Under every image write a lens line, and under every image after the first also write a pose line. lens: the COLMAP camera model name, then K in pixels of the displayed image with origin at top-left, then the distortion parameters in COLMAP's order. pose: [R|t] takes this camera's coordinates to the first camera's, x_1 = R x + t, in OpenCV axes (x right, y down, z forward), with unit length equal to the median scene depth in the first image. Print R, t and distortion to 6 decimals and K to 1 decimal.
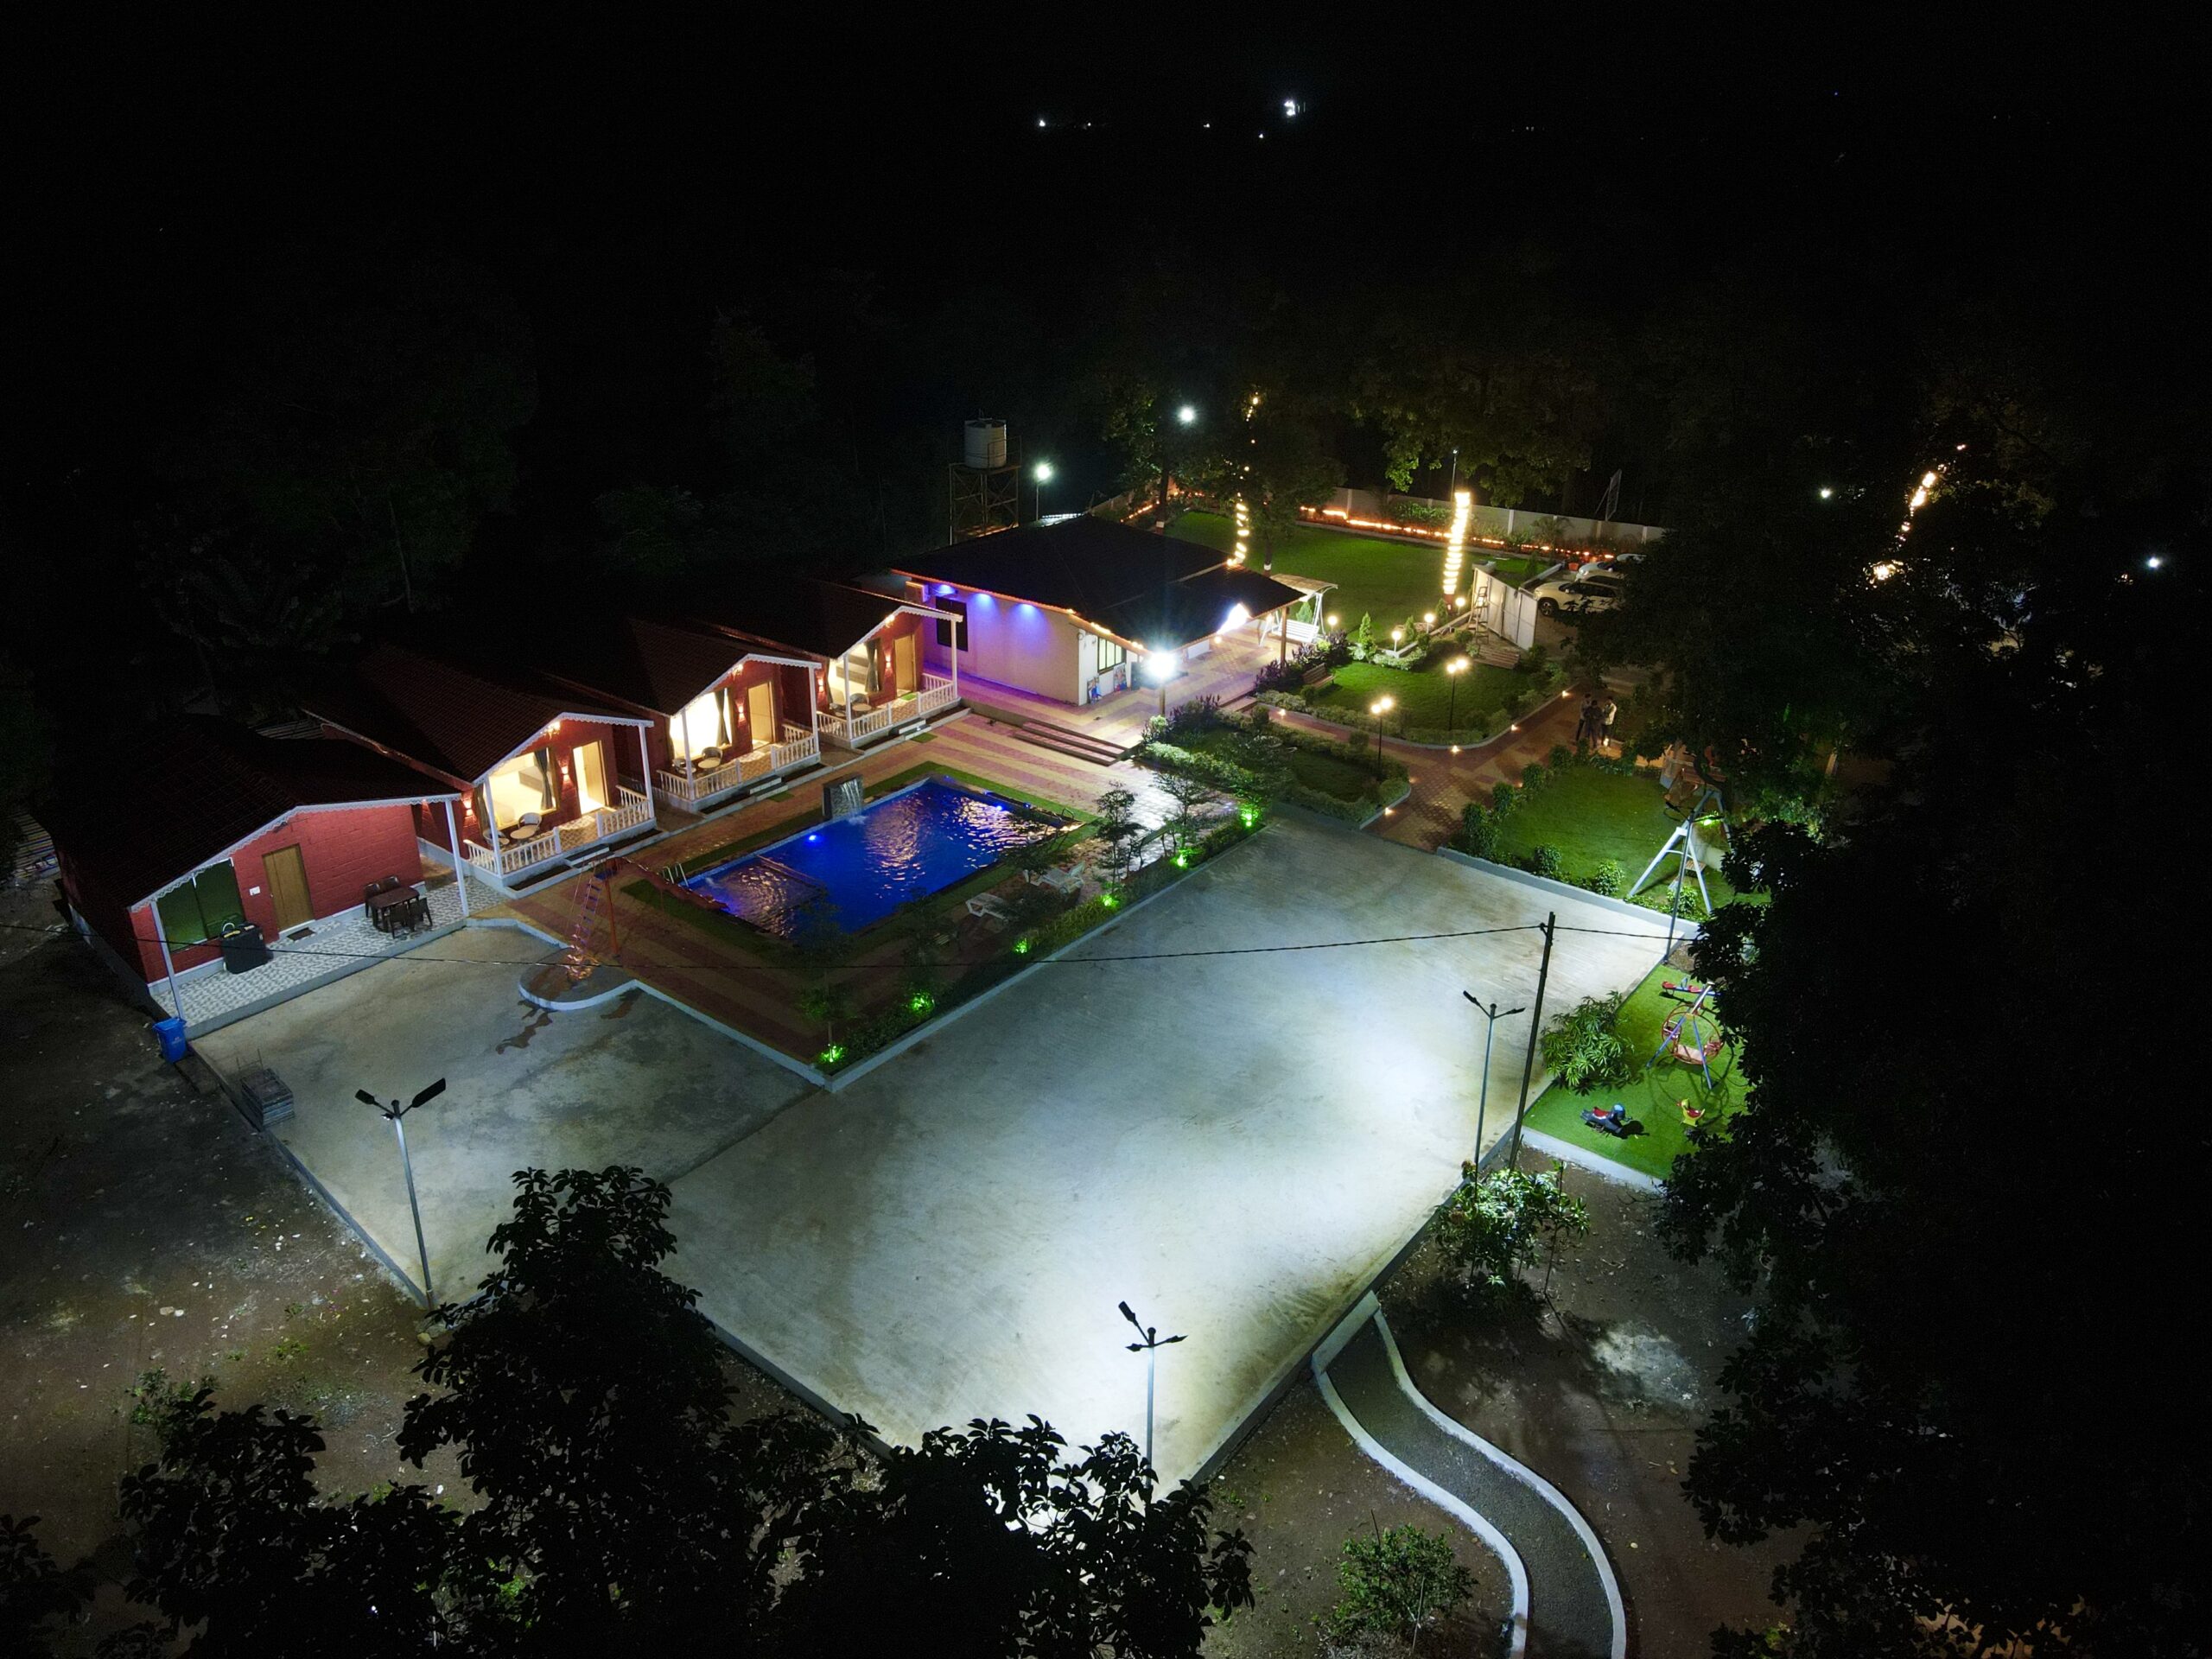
lens RADIAL K [[1608.9, 0, 1106.0], [0, 1608.9, 829.5], [0, 0, 1]] dist [-0.056901, 0.229523]
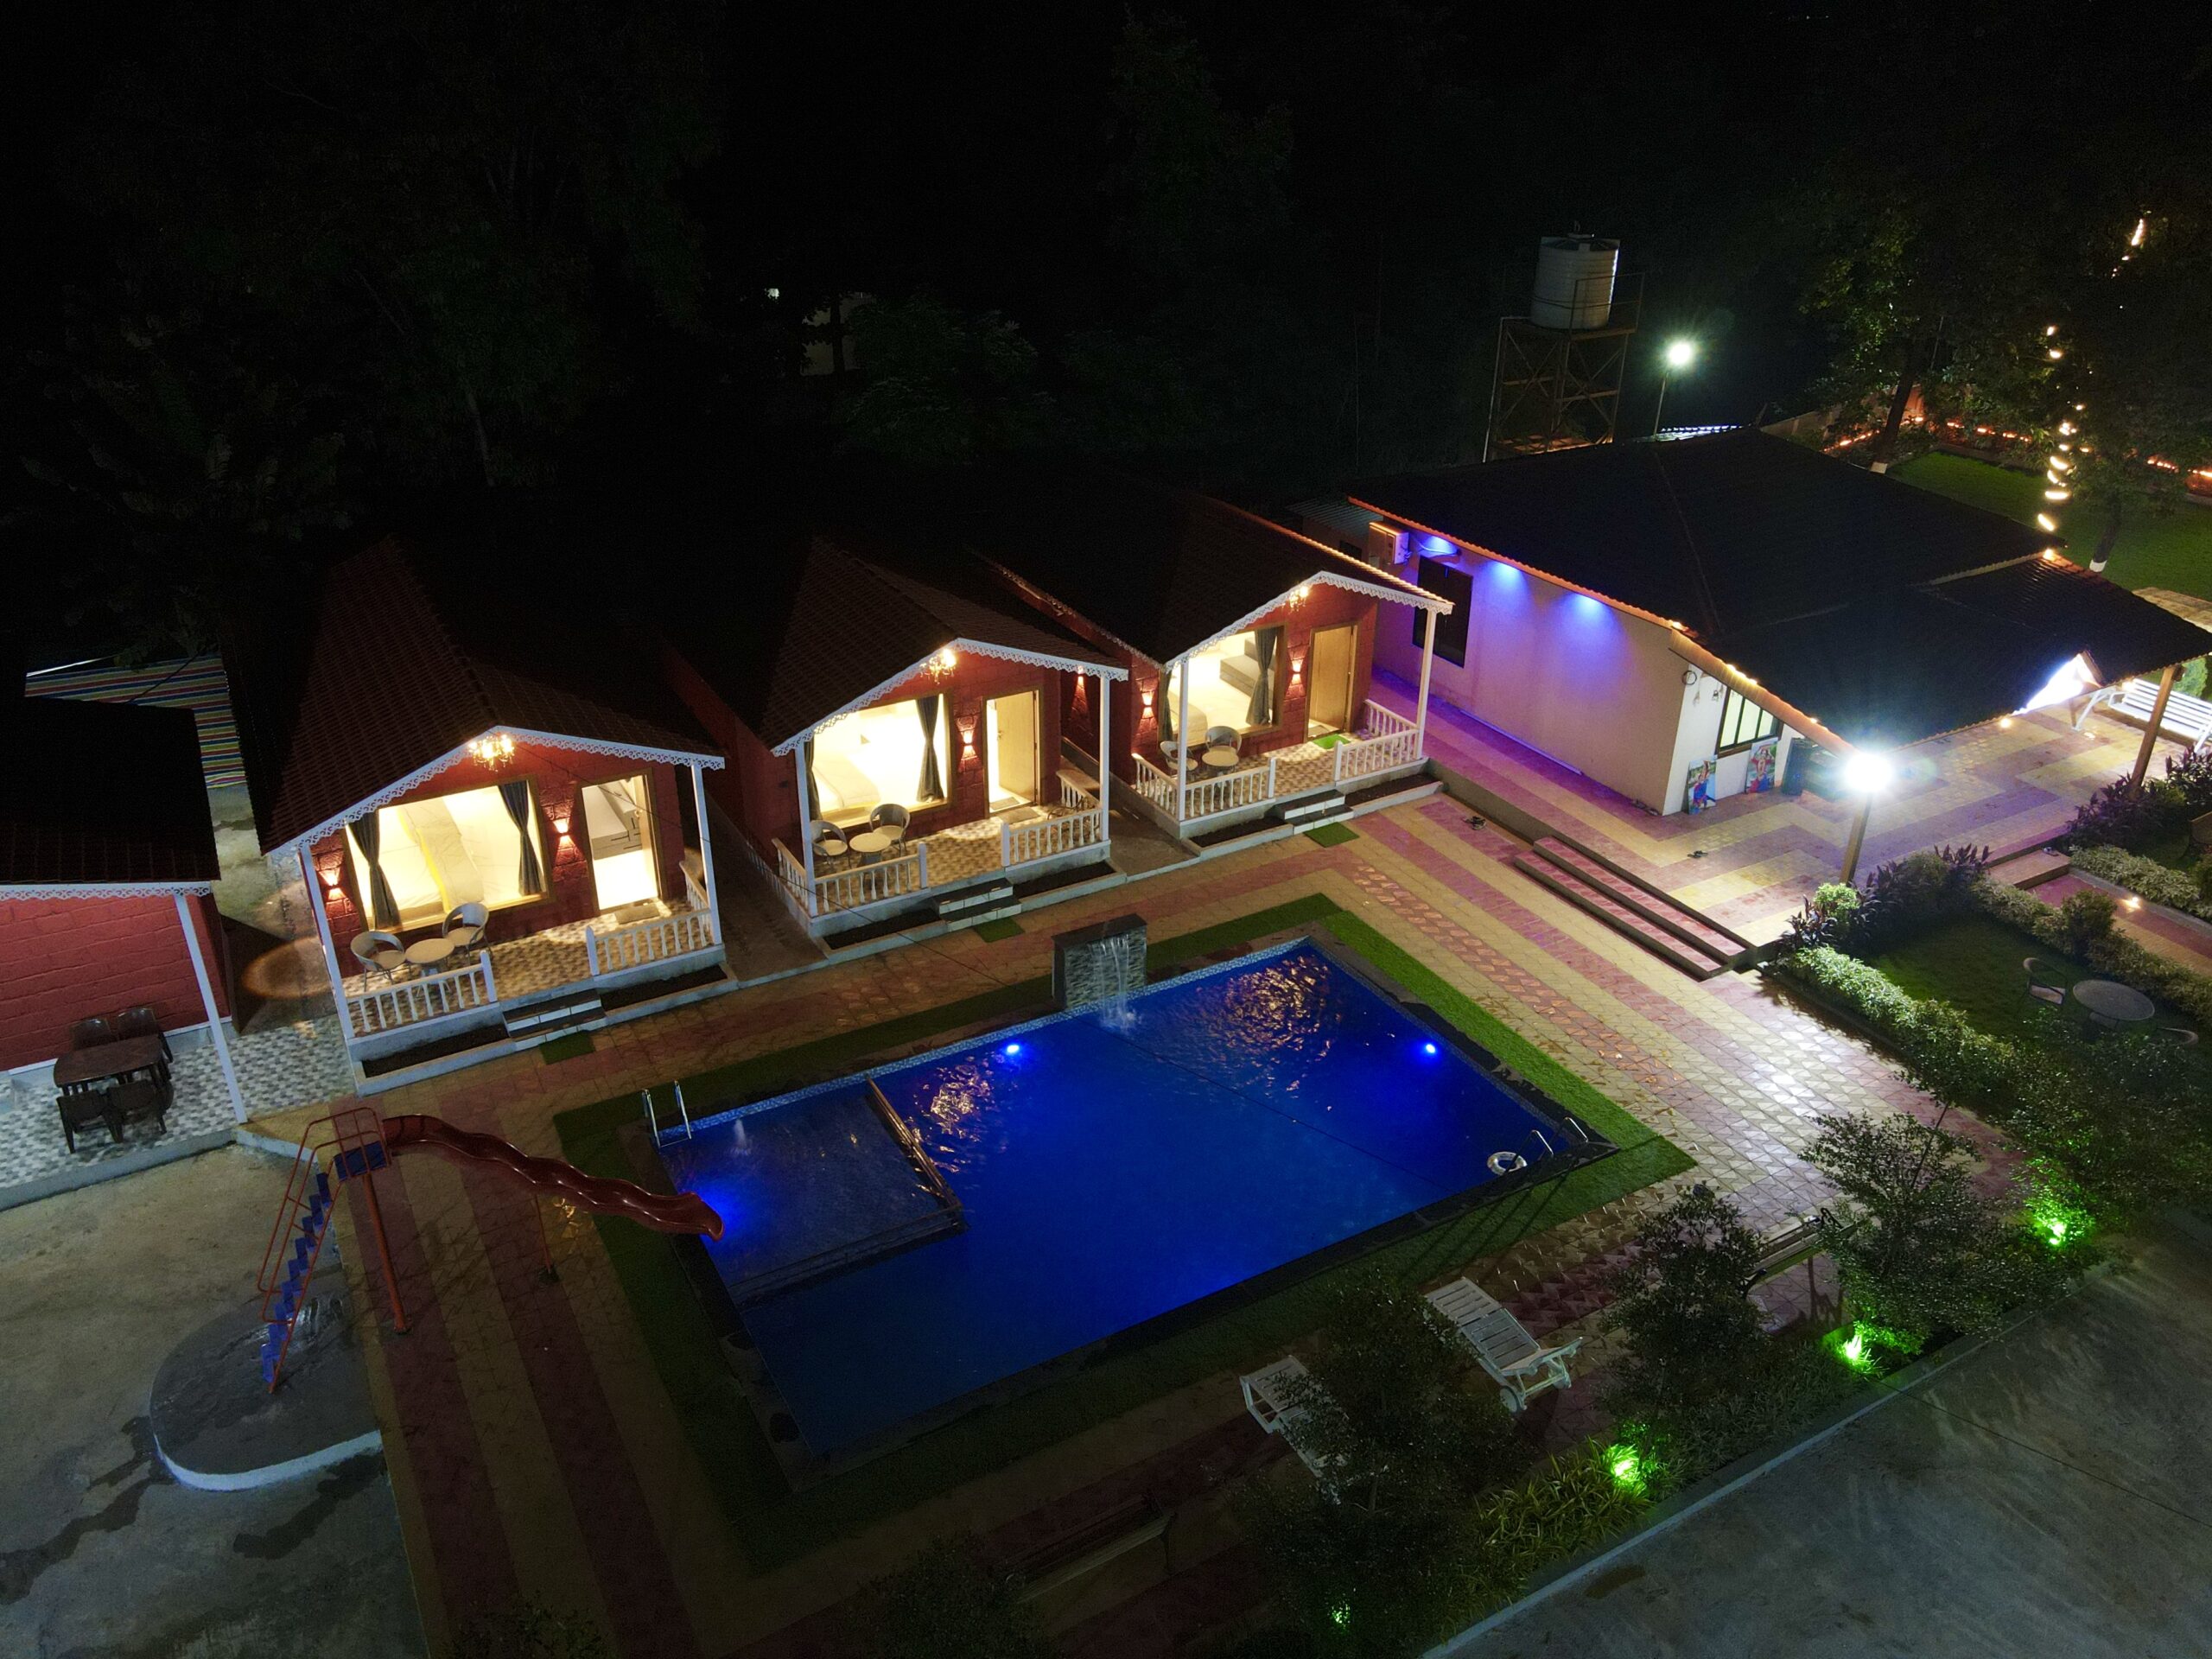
lens RADIAL K [[1627.4, 0, 1110.2], [0, 1627.4, 812.4], [0, 0, 1]] dist [0.001891, 0.008836]
pose [[0.926724, 0.166921, -0.336632, -0.006258], [-0.155607, 0.985963, 0.060520, -0.084943], [0.342008, -0.003703, 0.939690, 0.498241]]
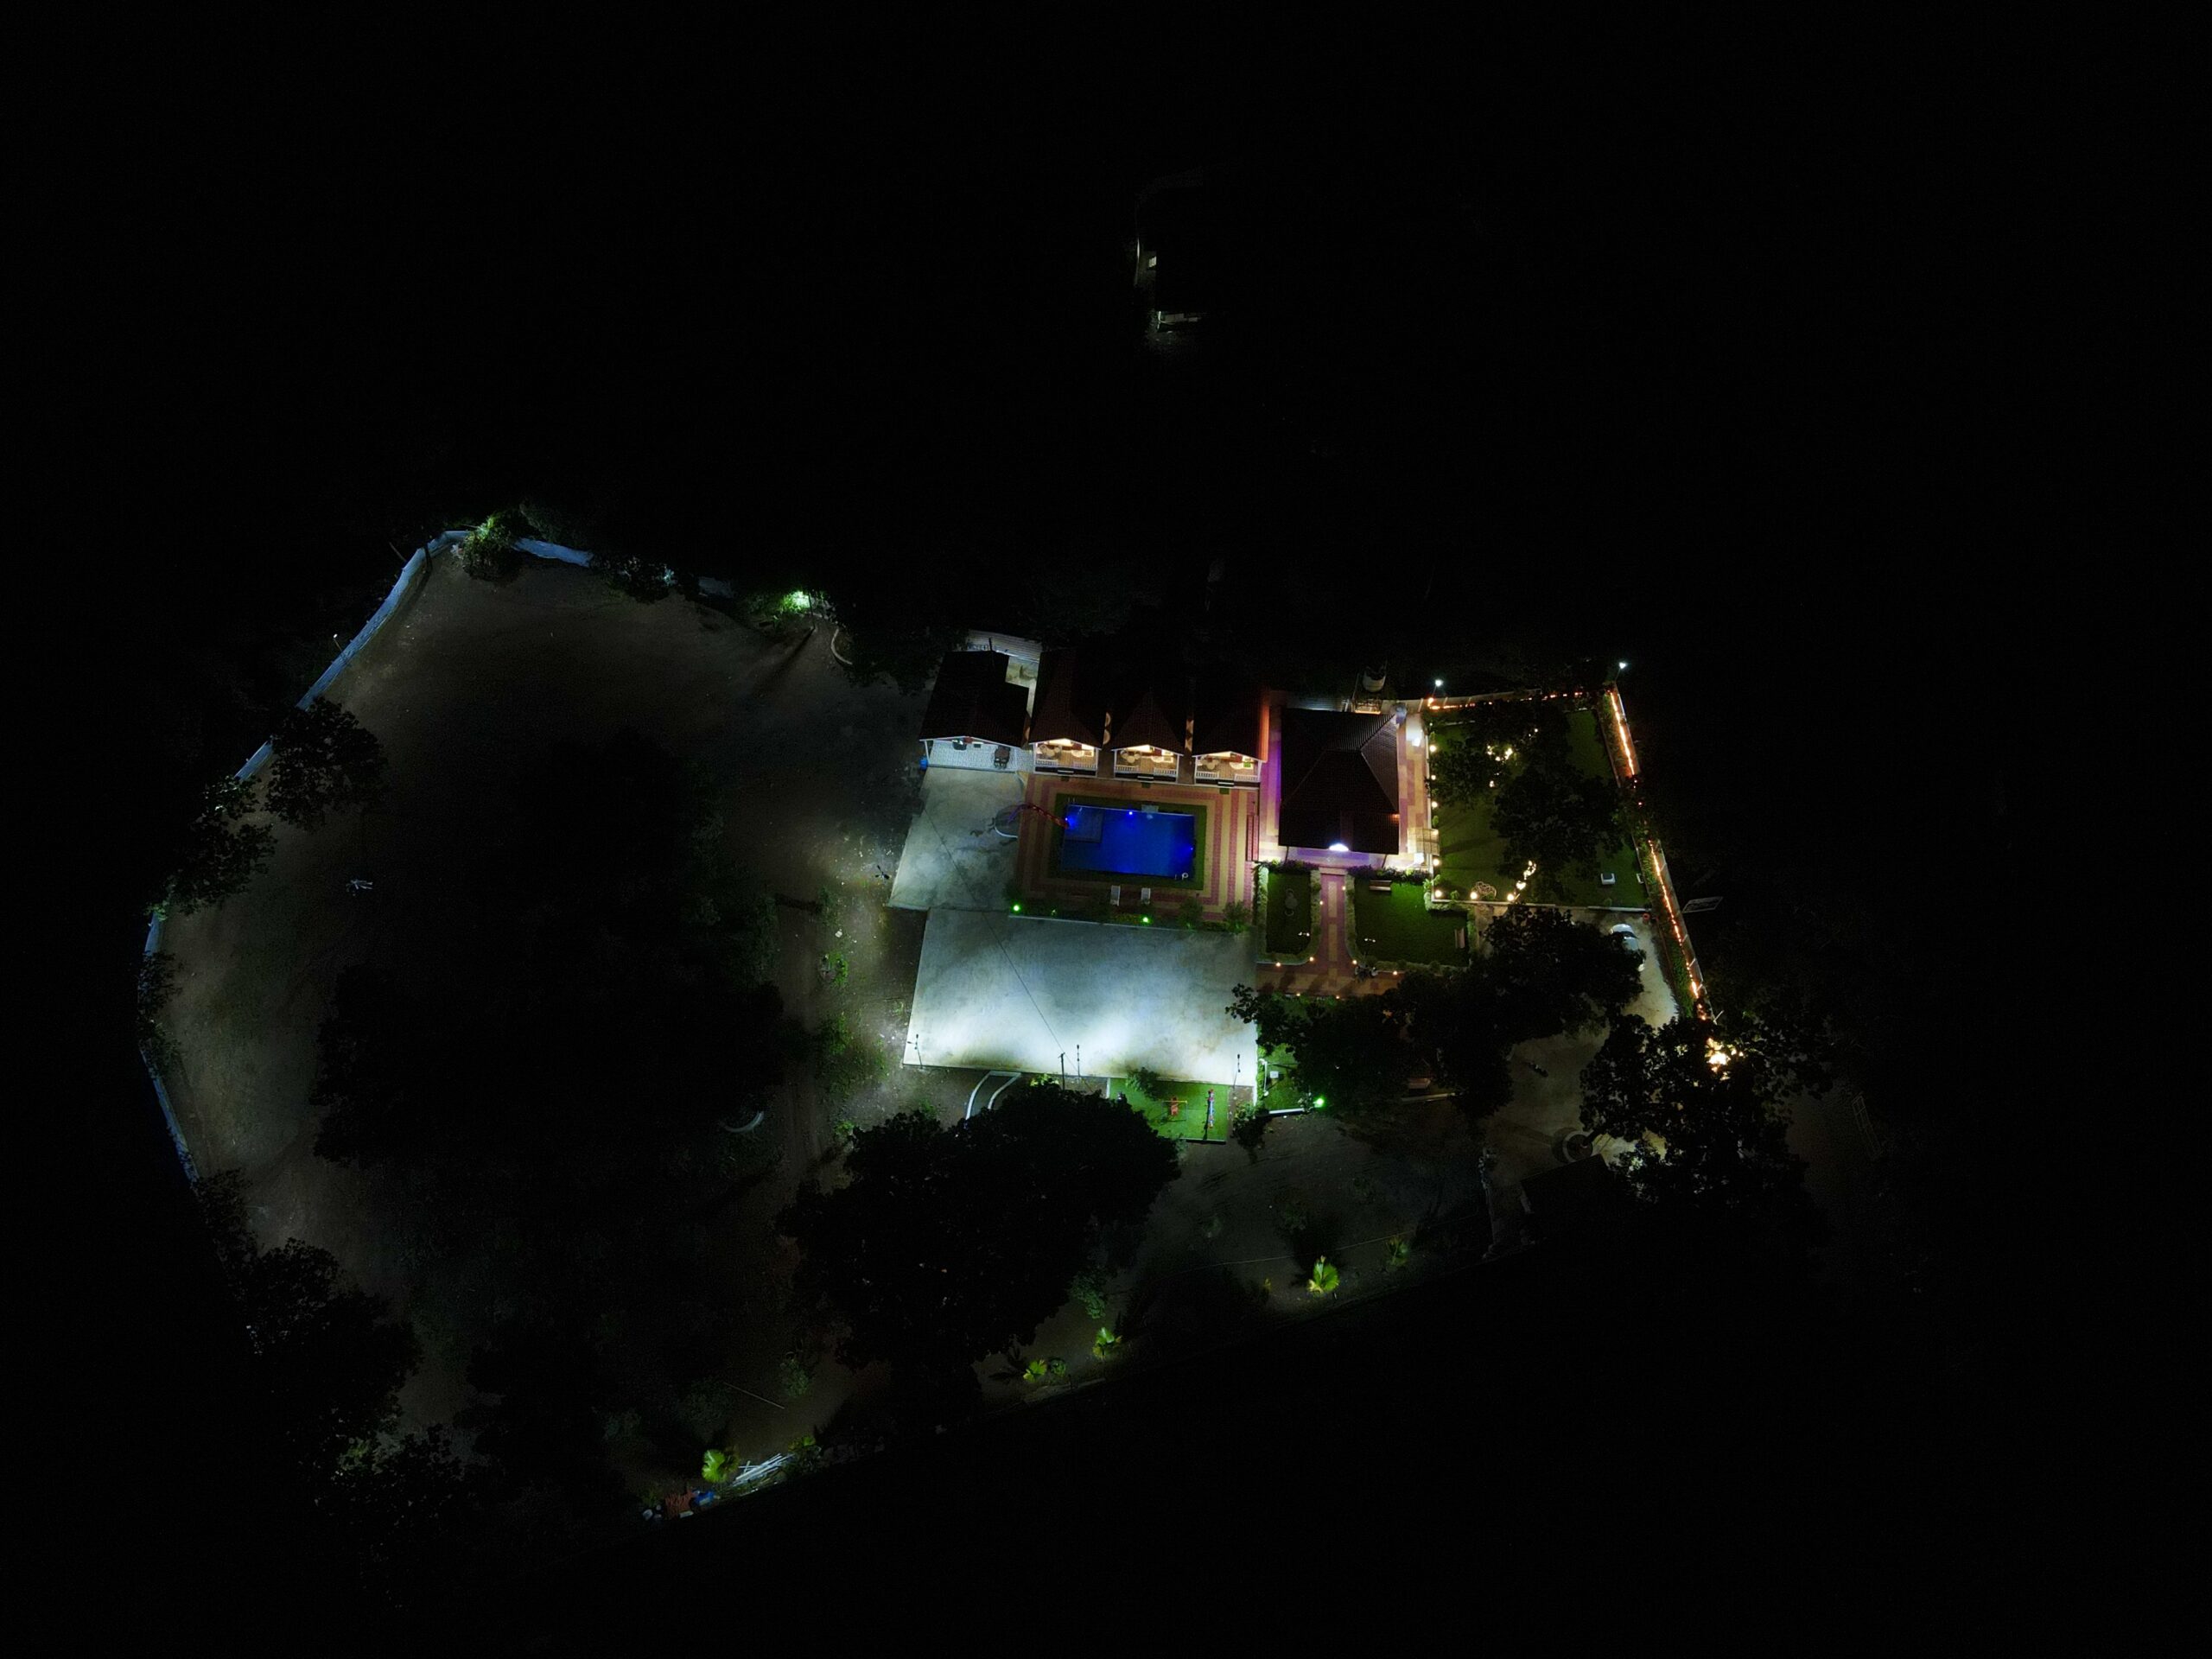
lens RADIAL K [[1608.9, 0, 1106.0], [0, 1608.9, 829.5], [0, 0, 1]] dist [-0.056901, 0.229523]
pose [[0.552537, 0.711824, -0.433601, 0.868270], [-0.353675, 0.671302, 0.651359, -1.517354], [0.754730, -0.206546, 0.622673, -0.629097]]
